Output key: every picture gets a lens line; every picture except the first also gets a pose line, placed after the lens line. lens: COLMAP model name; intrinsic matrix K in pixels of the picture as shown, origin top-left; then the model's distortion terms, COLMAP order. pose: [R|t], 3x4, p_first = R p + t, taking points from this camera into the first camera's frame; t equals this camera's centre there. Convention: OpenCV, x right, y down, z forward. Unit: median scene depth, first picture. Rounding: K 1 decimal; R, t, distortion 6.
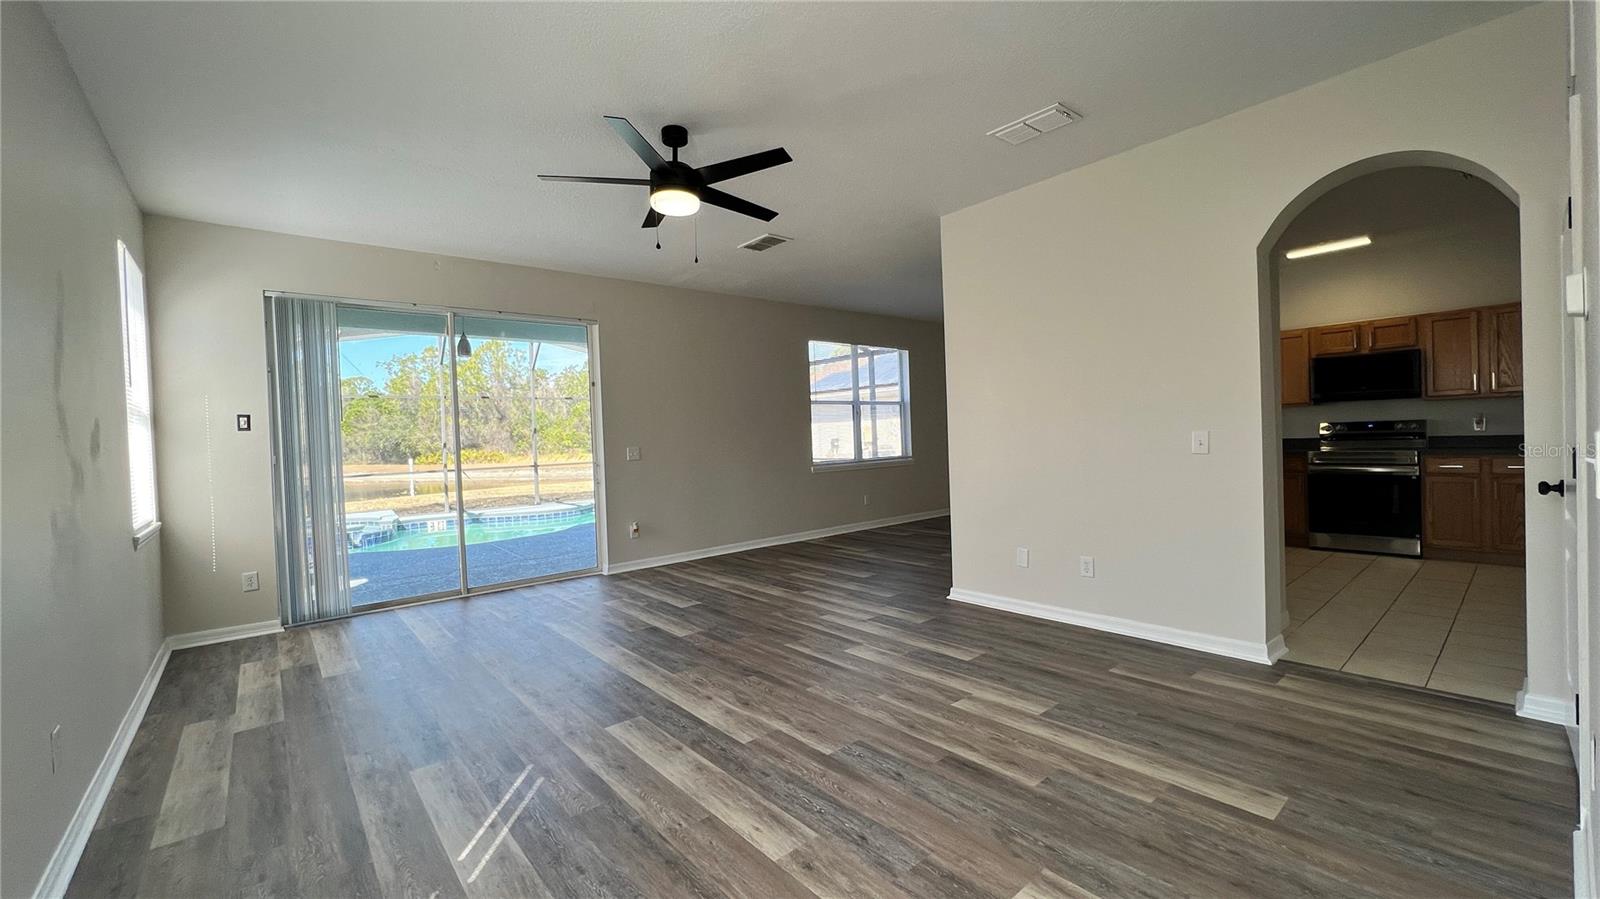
lens RADIAL K [[637.8, 0, 804.5], [0, 637.8, 448.8], [0, 0, 1]] dist [-0.002571, 0.000280]
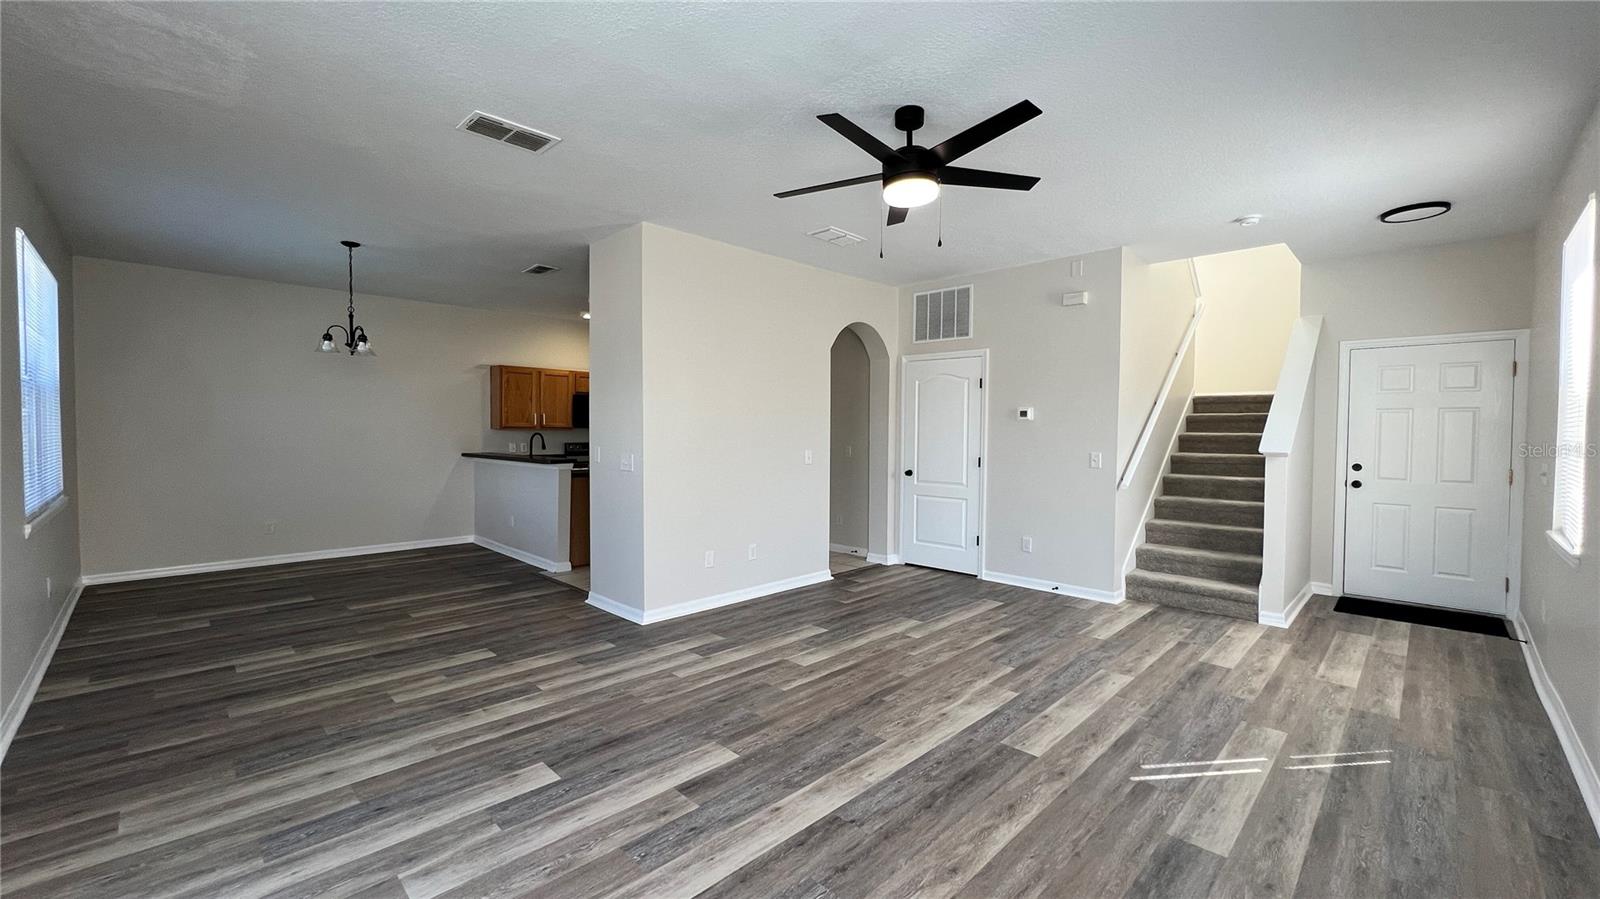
lens RADIAL K [[637.8, 0, 798.6], [0, 637.8, 445.9], [0, 0, 1]] dist [-0.002571, 0.000280]
pose [[-0.080671, 0.012147, 0.996667, -0.888411], [0.016919, 0.999798, -0.010816, -0.019251], [-0.996597, 0.015990, -0.080860, 1.017359]]
